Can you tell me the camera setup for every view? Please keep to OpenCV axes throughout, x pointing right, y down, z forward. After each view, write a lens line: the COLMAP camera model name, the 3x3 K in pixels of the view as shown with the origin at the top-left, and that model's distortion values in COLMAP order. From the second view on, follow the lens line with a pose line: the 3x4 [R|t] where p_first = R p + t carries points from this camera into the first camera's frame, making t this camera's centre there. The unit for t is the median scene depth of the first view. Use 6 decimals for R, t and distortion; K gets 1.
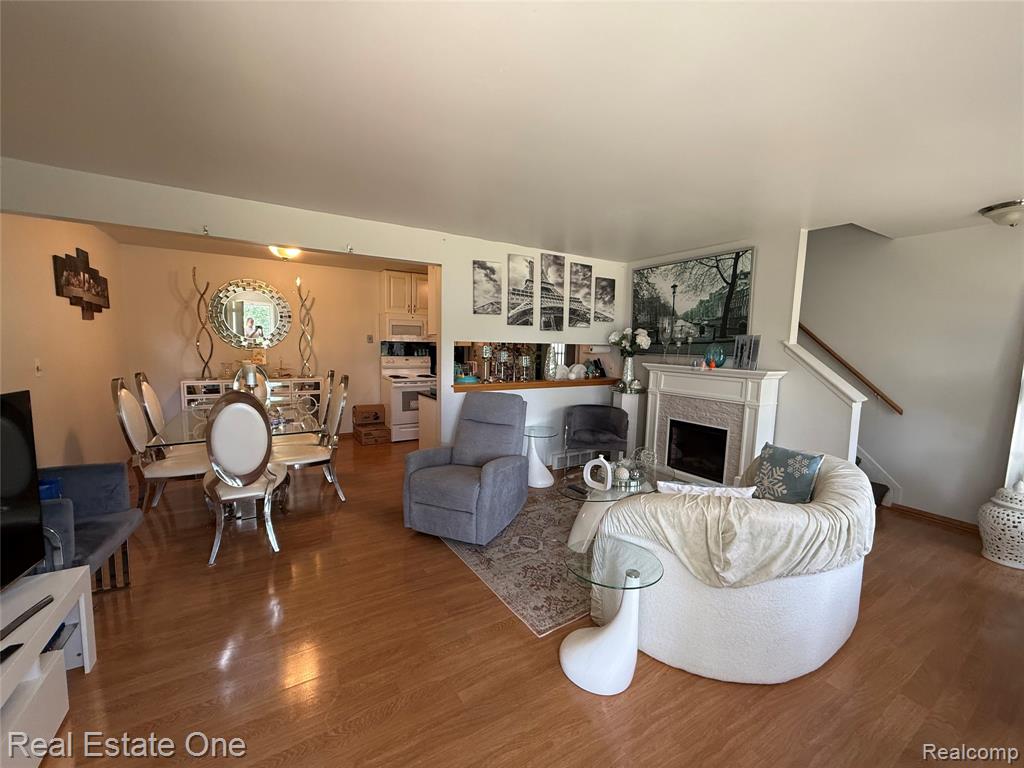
lens RADIAL K [[404.2, 0, 510.0], [0, 404.2, 383.0], [0, 0, 1]] dist [0.000525, -0.000002]
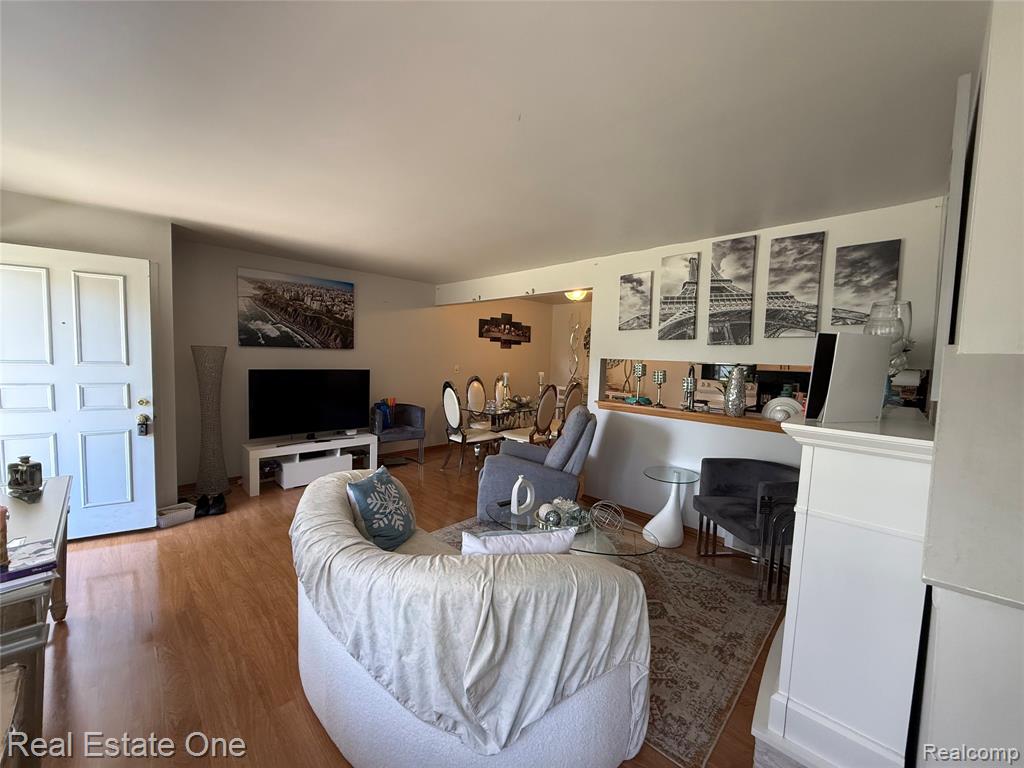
lens RADIAL K [[404.2, 0, 510.0], [0, 404.2, 383.0], [0, 0, 1]] dist [0.000525, -0.000002]
pose [[0.238015, 0.050625, -0.969941, 0.734971], [-0.125844, 0.991830, 0.020887, -0.030426], [0.963074, 0.117090, 0.242441, 0.485874]]
